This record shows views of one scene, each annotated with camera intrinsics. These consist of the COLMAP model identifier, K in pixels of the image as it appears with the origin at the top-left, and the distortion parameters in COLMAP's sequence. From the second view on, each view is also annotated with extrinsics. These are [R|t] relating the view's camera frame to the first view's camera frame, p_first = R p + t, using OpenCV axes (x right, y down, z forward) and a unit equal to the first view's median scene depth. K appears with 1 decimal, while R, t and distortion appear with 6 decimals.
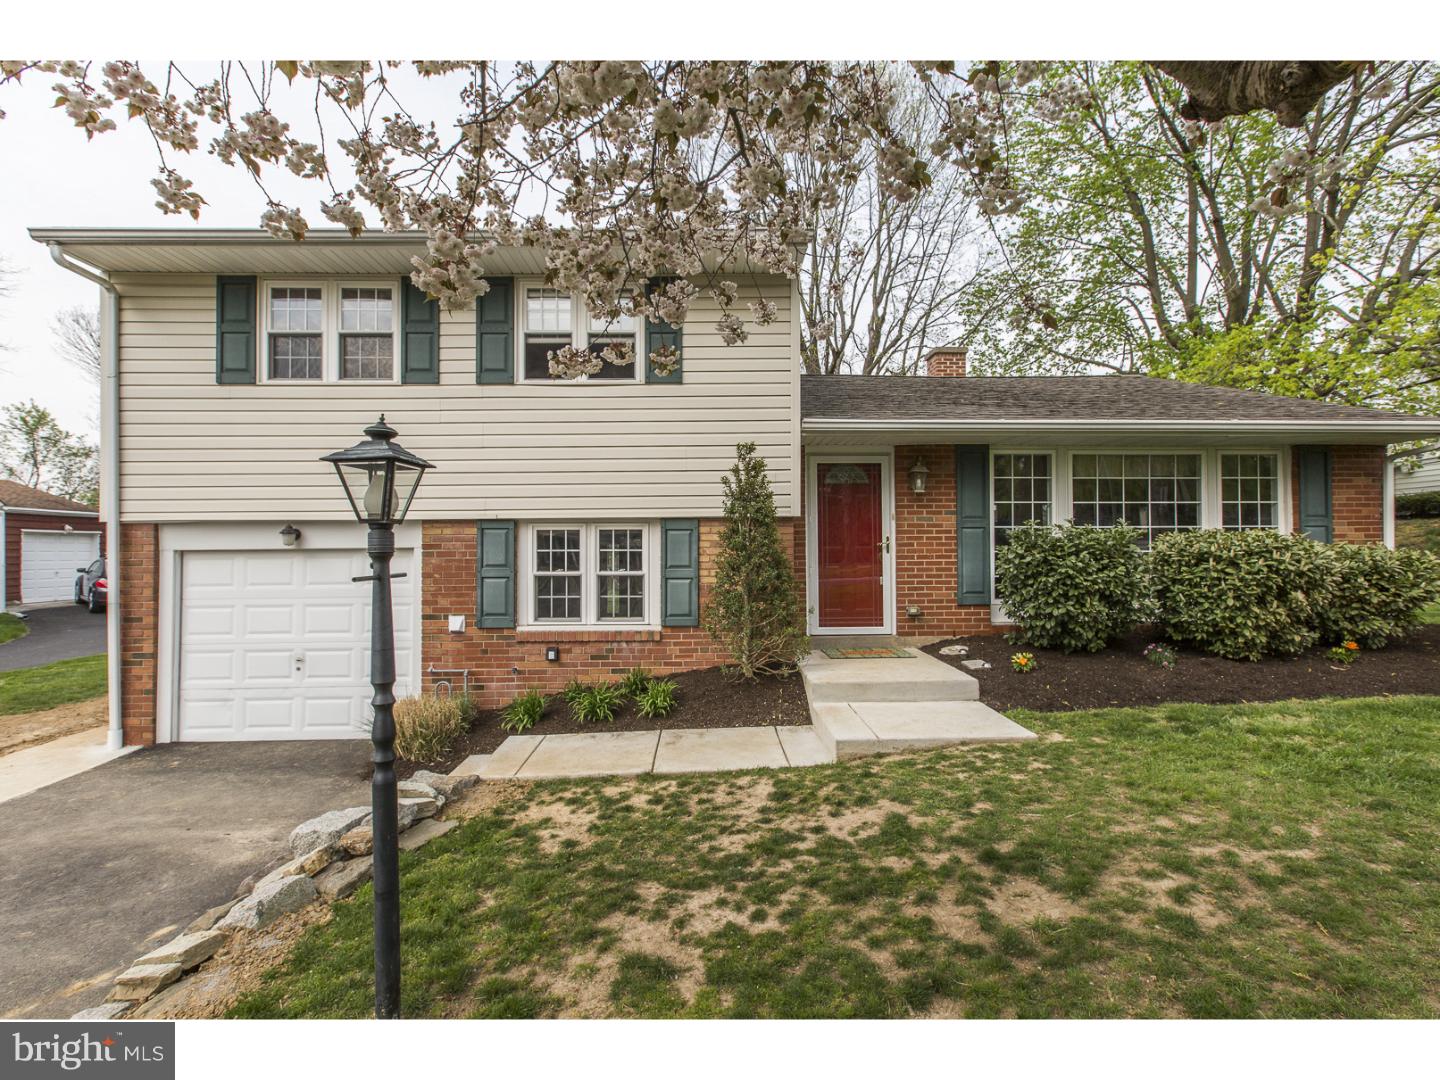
lens RADIAL K [[638.9, 0, 722.9], [0, 638.9, 535.9], [0, 0, 1]] dist [-0.003369, -0.000052]
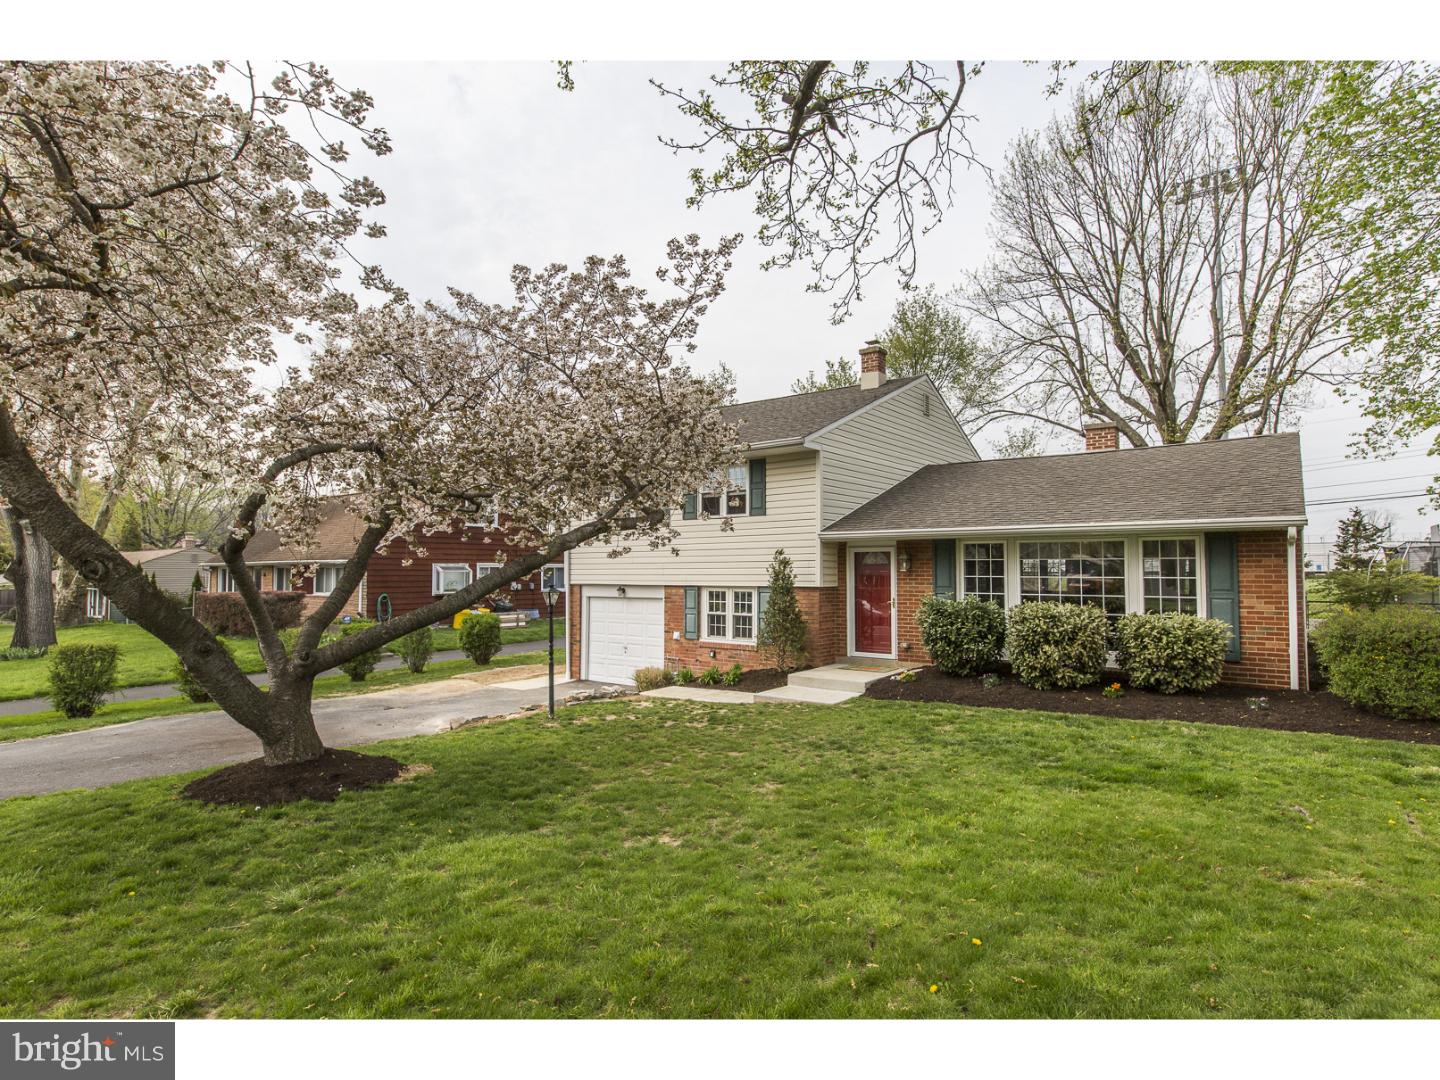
lens RADIAL K [[753.8, 0, 720.0], [0, 753.8, 540.0], [0, 0, 1]] dist [-0.000516, -0.000023]
pose [[0.779552, -0.020479, -0.626002, 1.209953], [0.007659, 0.999702, -0.023165, -0.113158], [0.626290, 0.013264, 0.779477, -0.809301]]
